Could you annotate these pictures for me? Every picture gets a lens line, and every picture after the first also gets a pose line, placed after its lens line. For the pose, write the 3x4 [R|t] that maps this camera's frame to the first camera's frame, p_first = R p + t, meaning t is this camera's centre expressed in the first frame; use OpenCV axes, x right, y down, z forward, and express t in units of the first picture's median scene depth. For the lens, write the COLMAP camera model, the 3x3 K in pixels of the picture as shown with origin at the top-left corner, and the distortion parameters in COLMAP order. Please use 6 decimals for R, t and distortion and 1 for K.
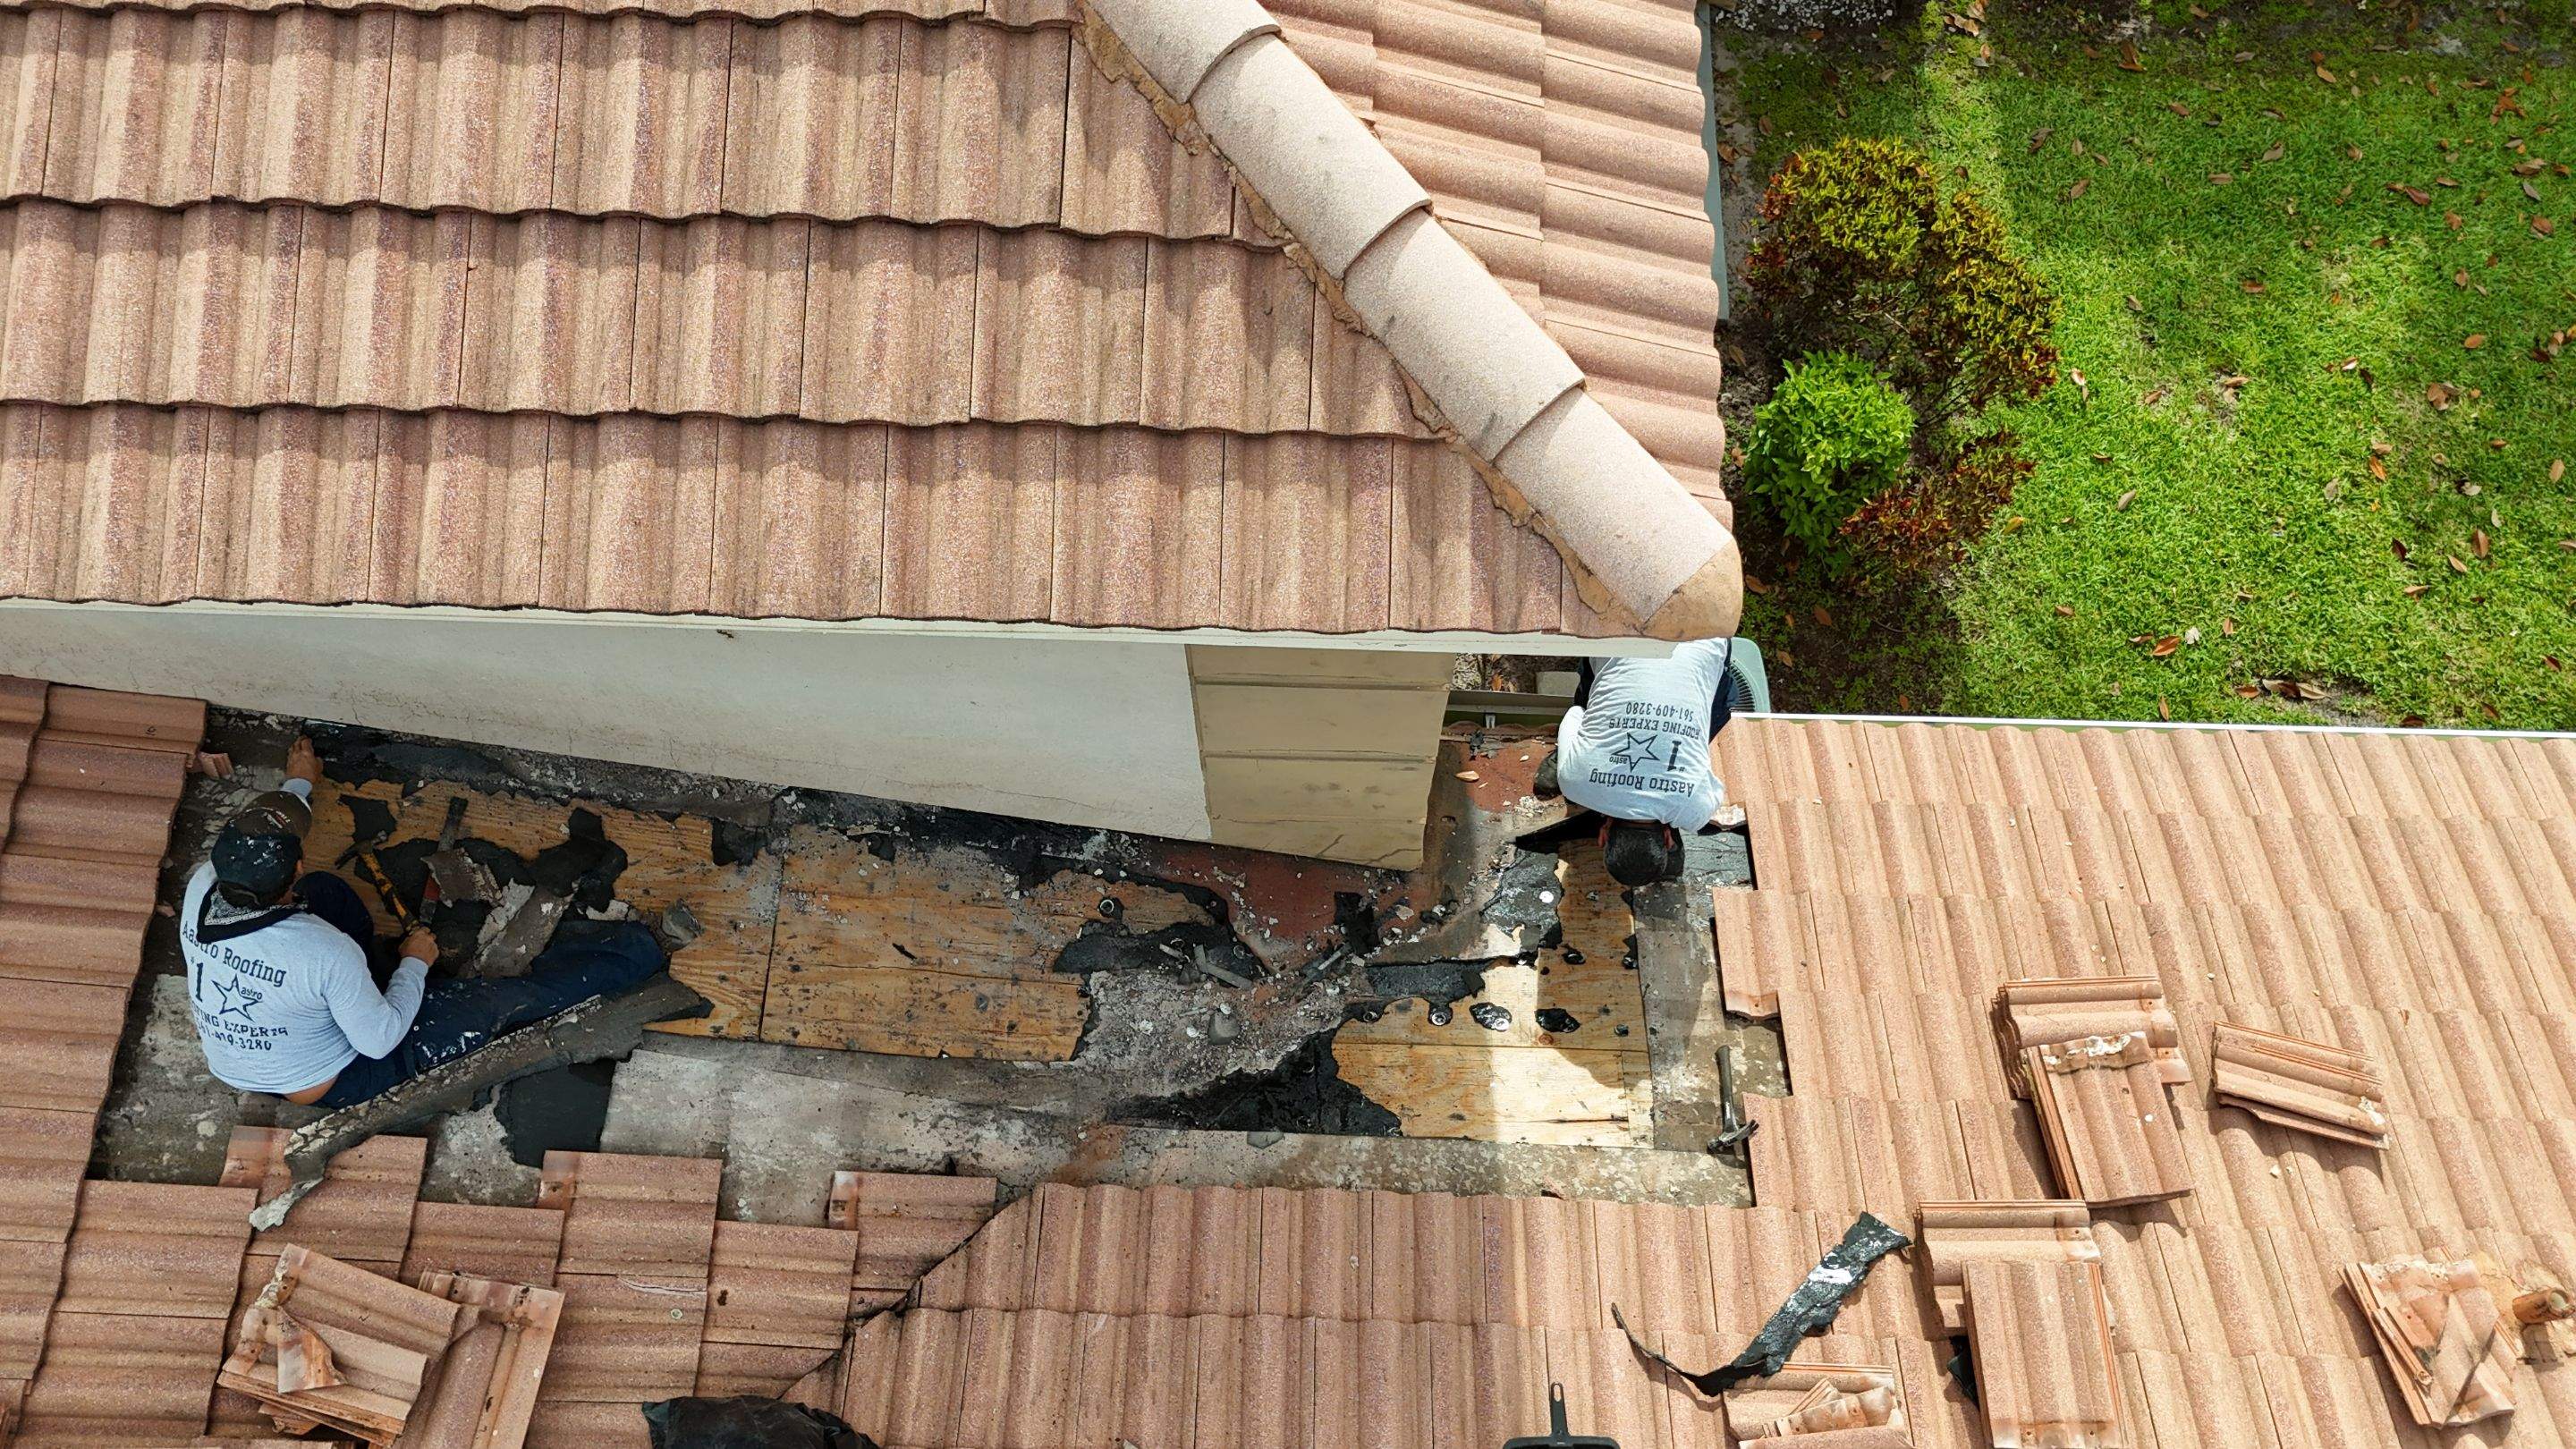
lens RADIAL K [[1899.1, 0, 1281.7], [0, 1899.1, 723.5], [0, 0, 1]] dist [0.076758, -0.080105]
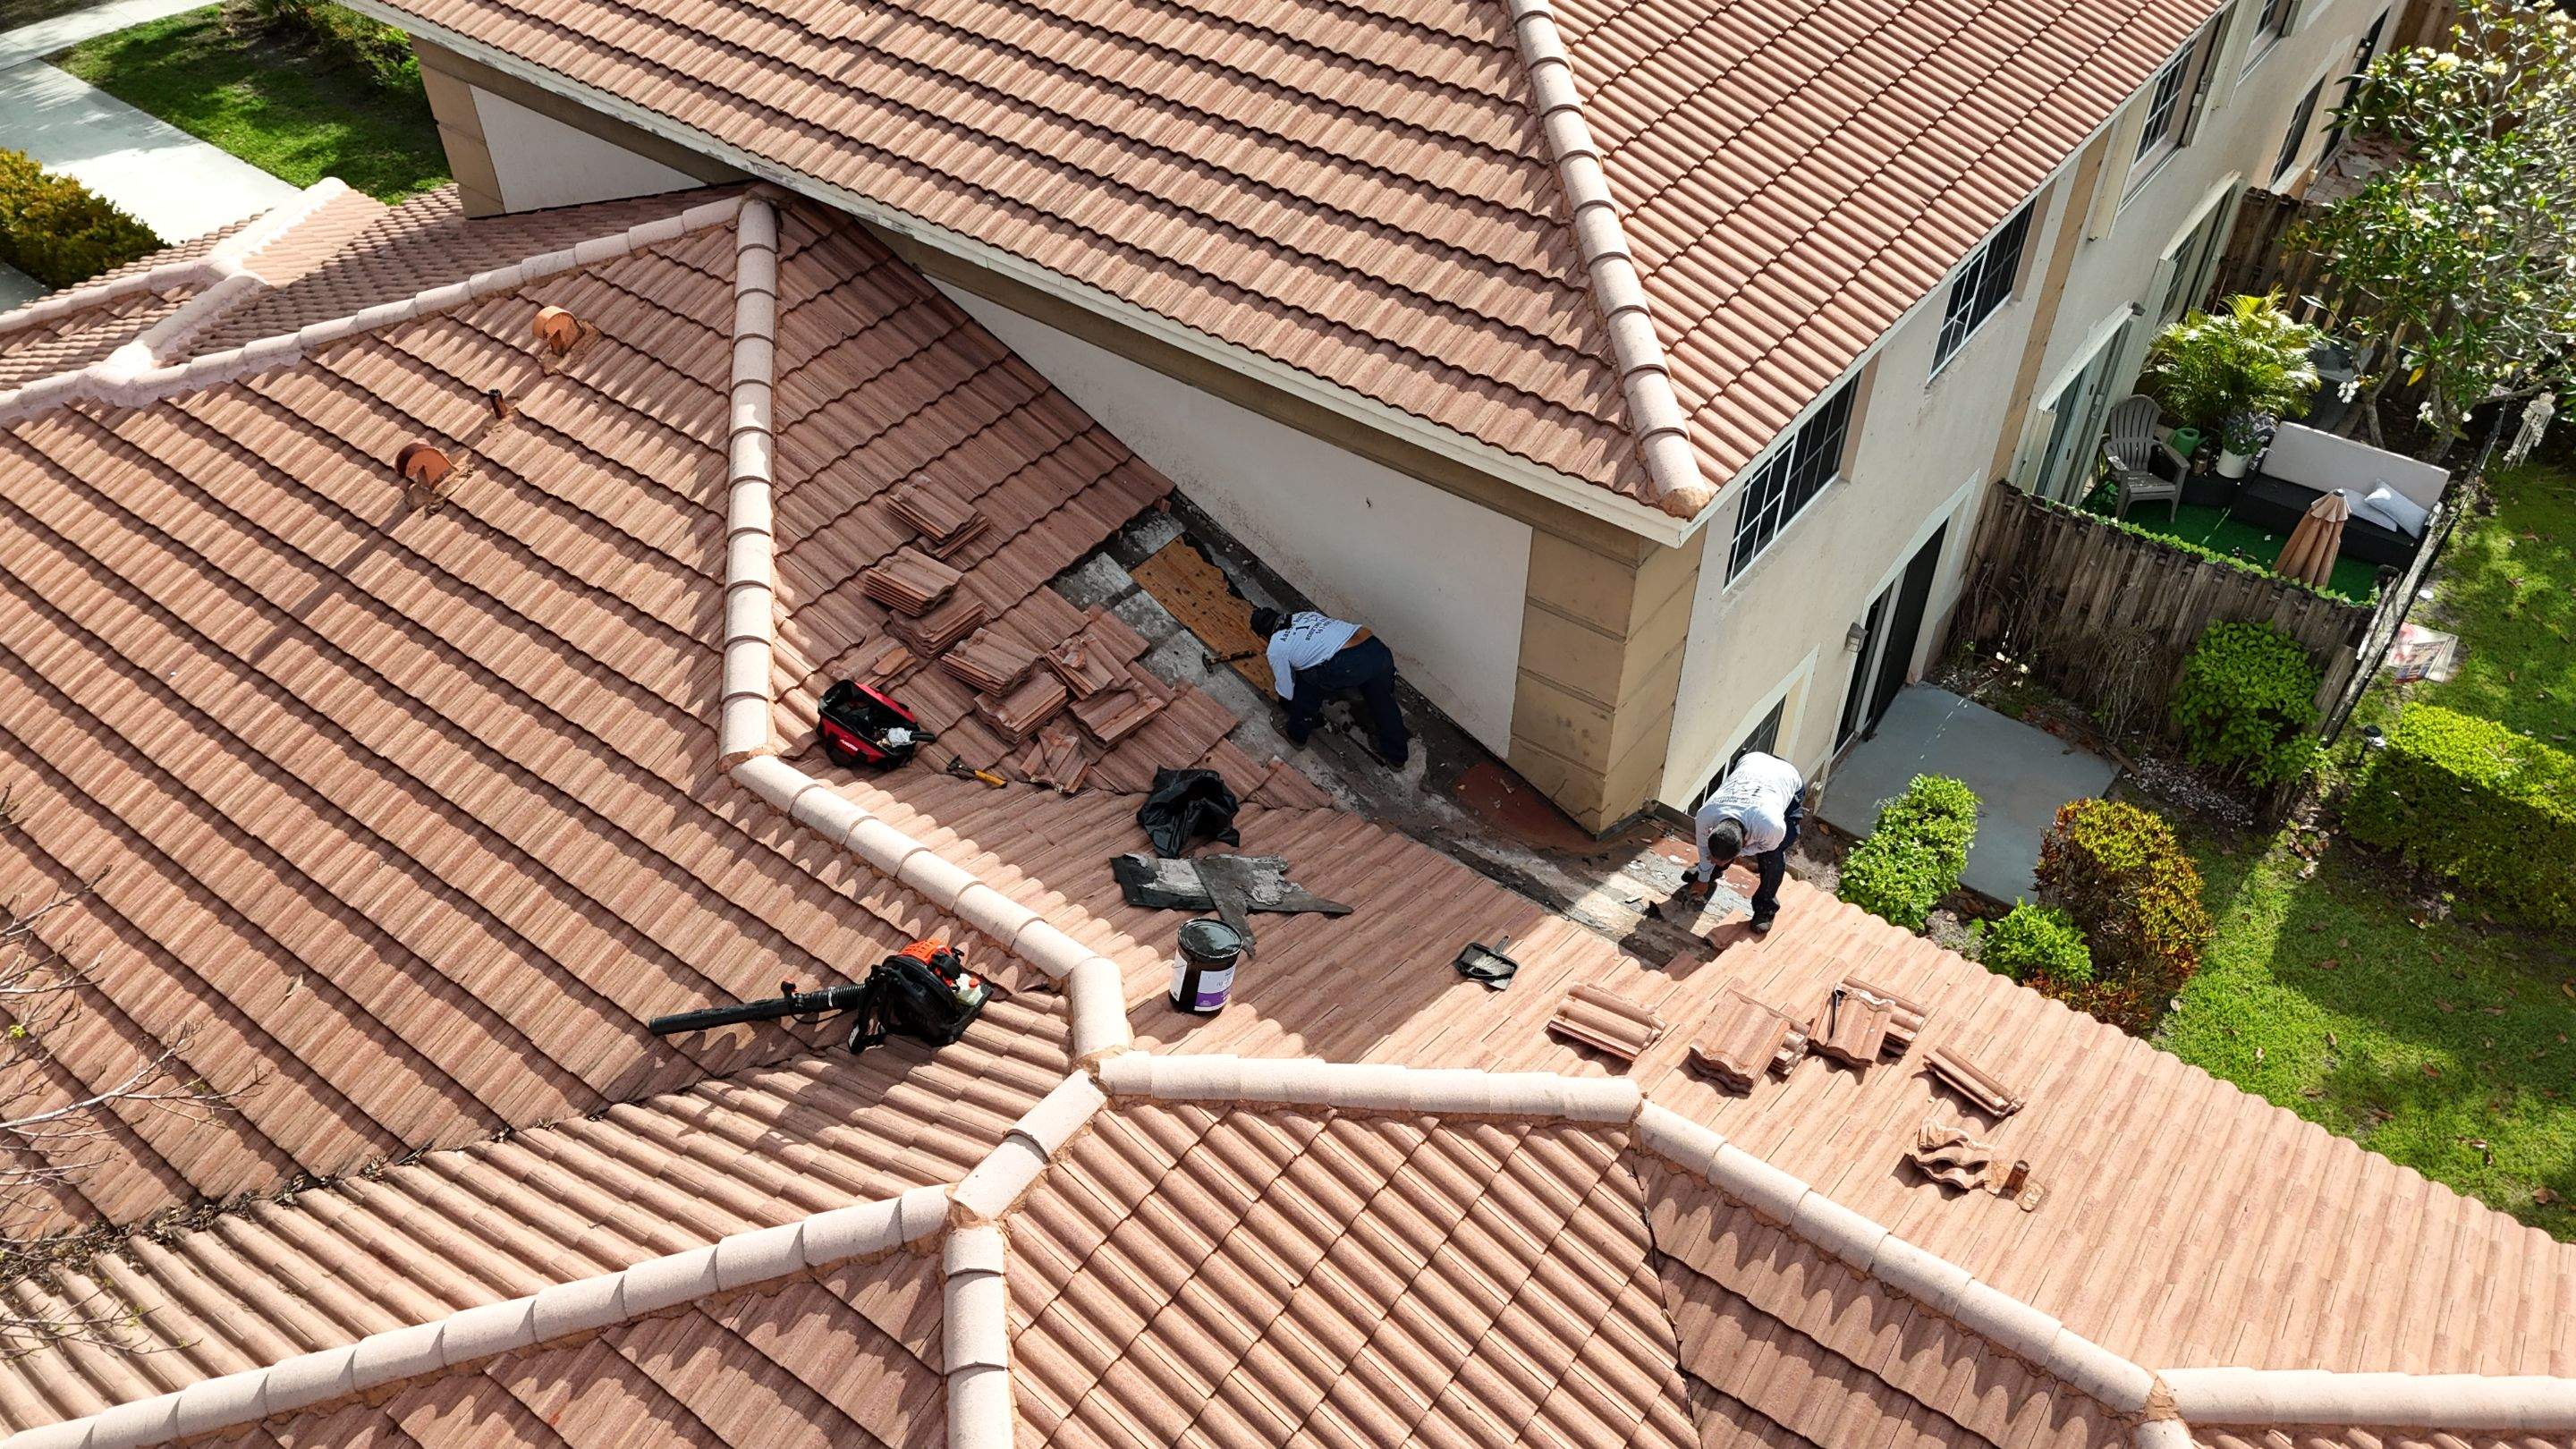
lens RADIAL K [[1899.1, 0, 1299.1], [0, 1899.1, 720.3], [0, 0, 1]] dist [0.076758, -0.080105]
pose [[0.817557, 0.388282, -0.425250, 0.646575], [-0.537865, 0.778660, -0.323094, 0.833459], [0.205674, 0.492875, 0.845442, -0.782037]]
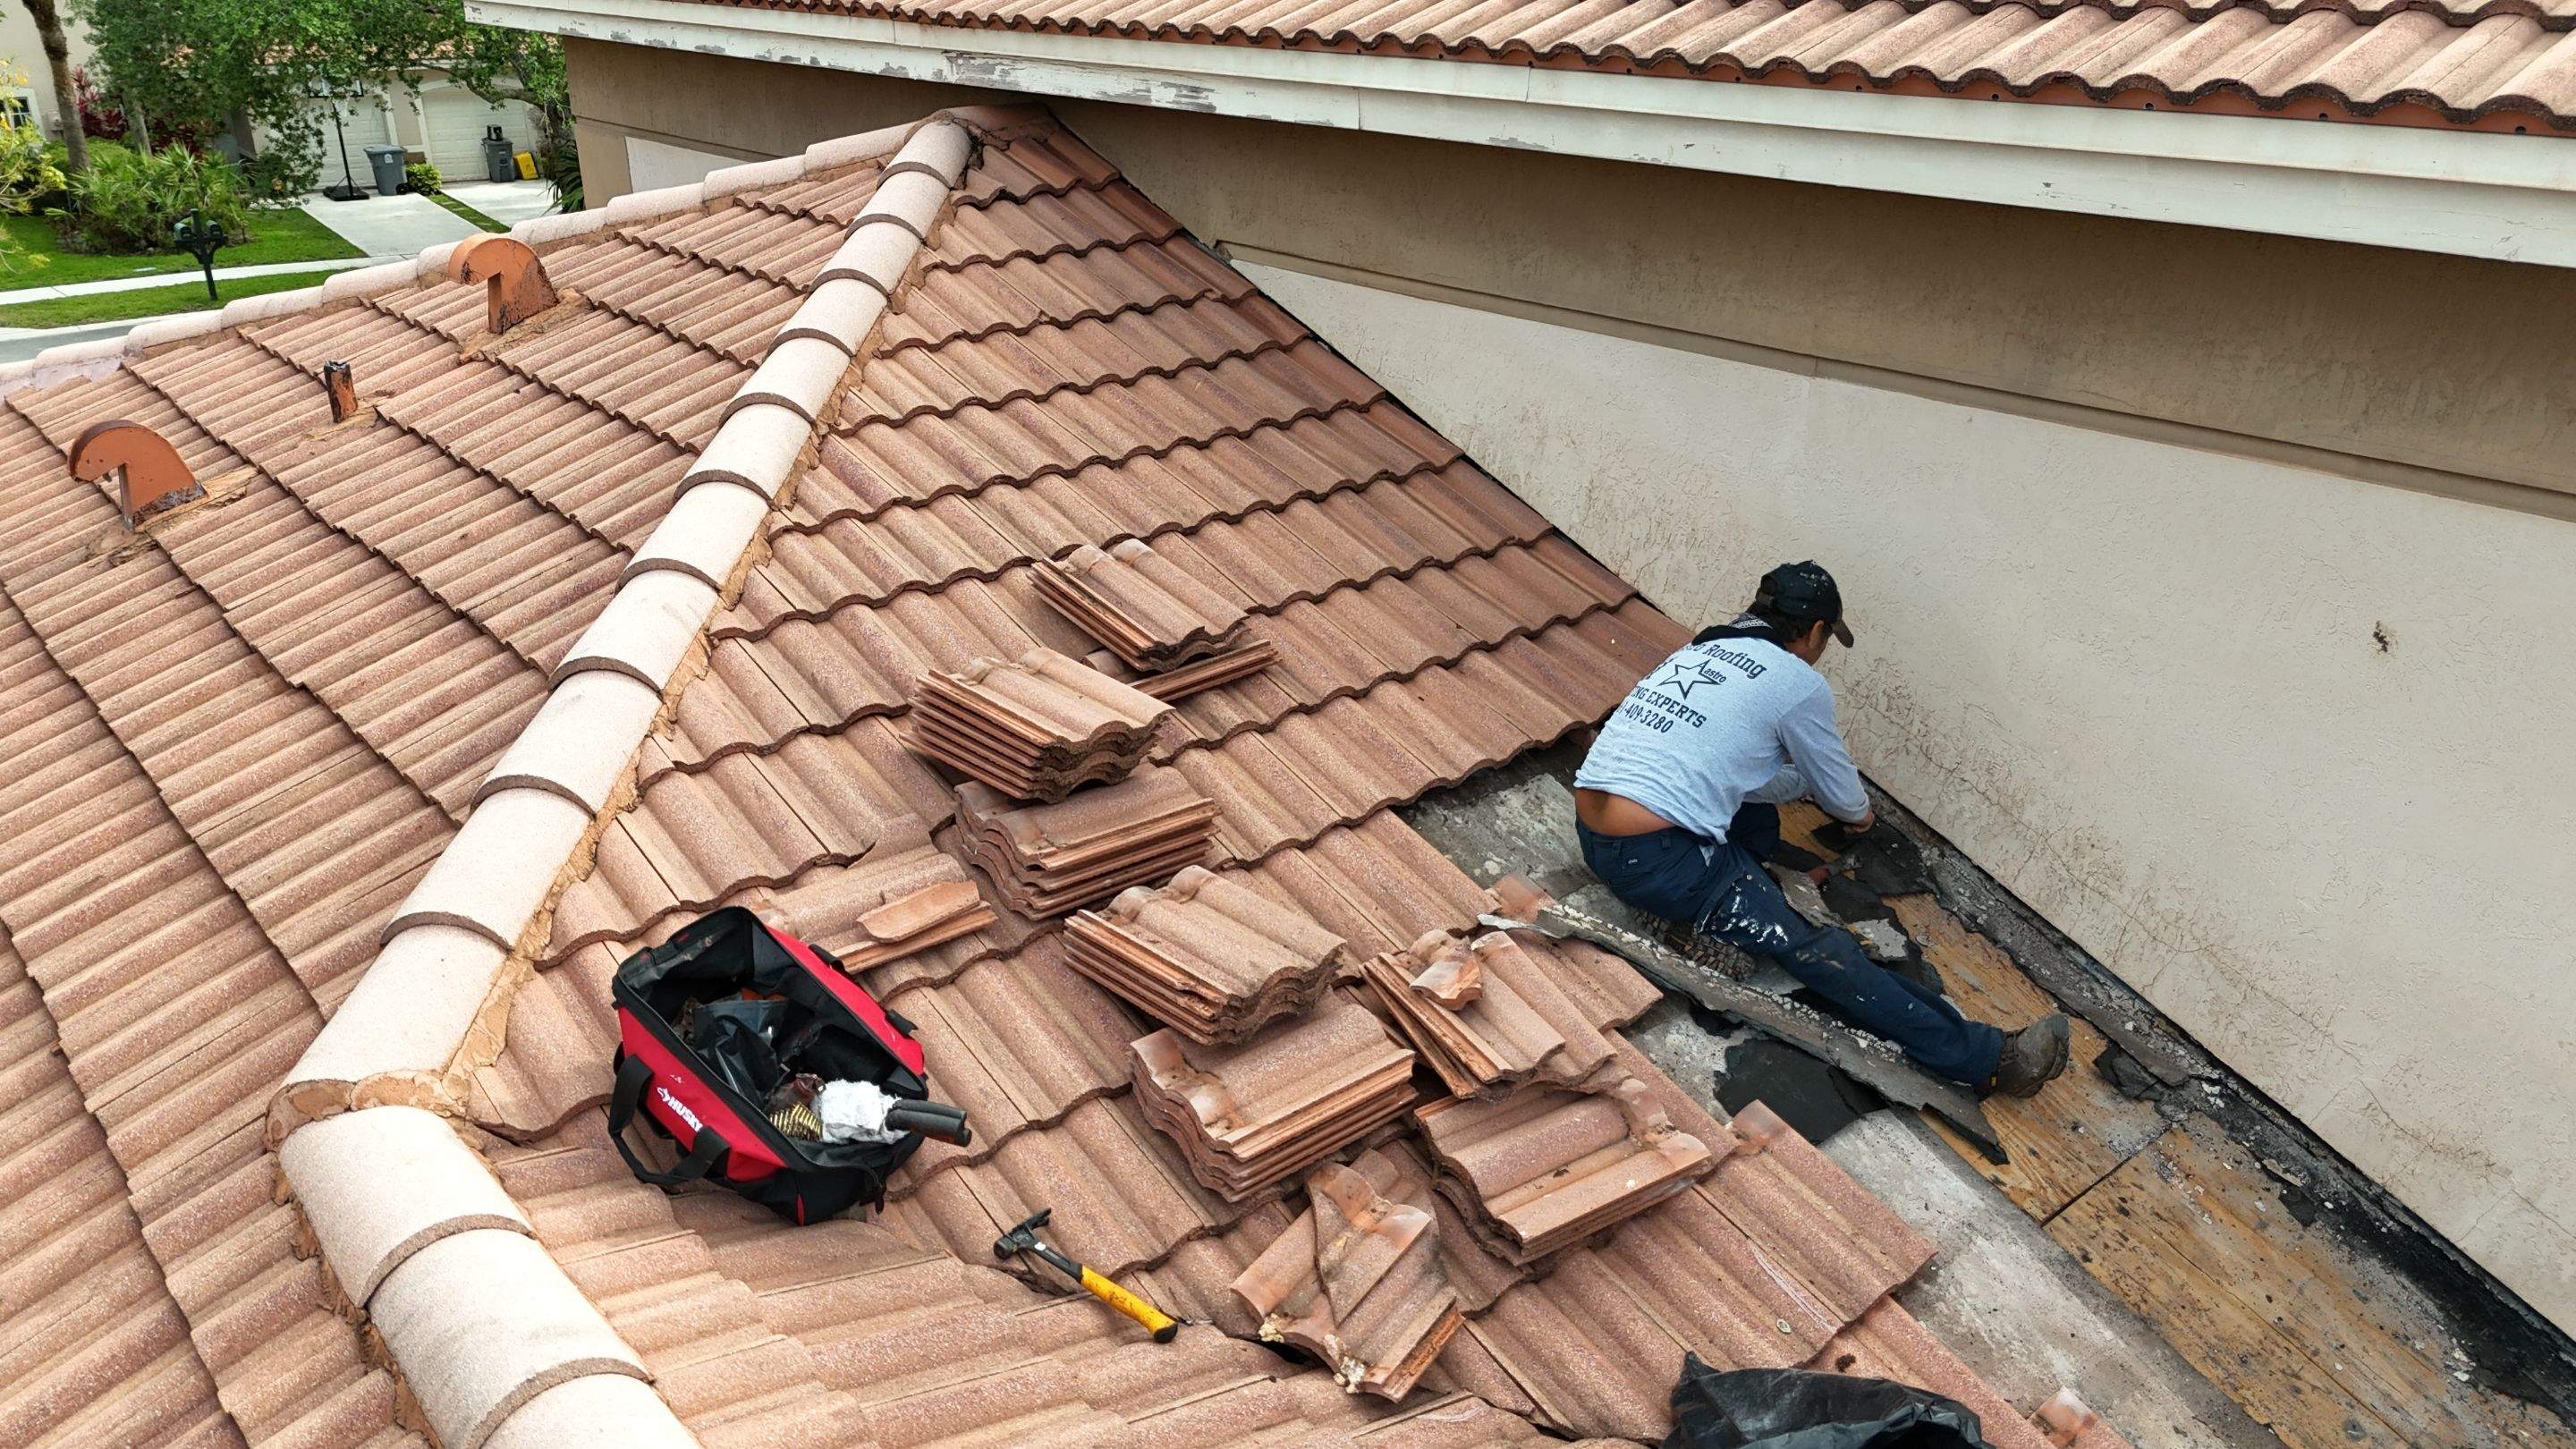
lens RADIAL K [[1899.1, 0, 1295.5], [0, 1899.1, 721.5], [0, 0, 1]] dist [0.076758, -0.080105]
pose [[0.670511, 0.295703, -0.680422, -0.023777], [-0.691360, 0.581755, -0.428465, 0.538328], [0.269140, 0.757707, 0.594511, 0.337266]]
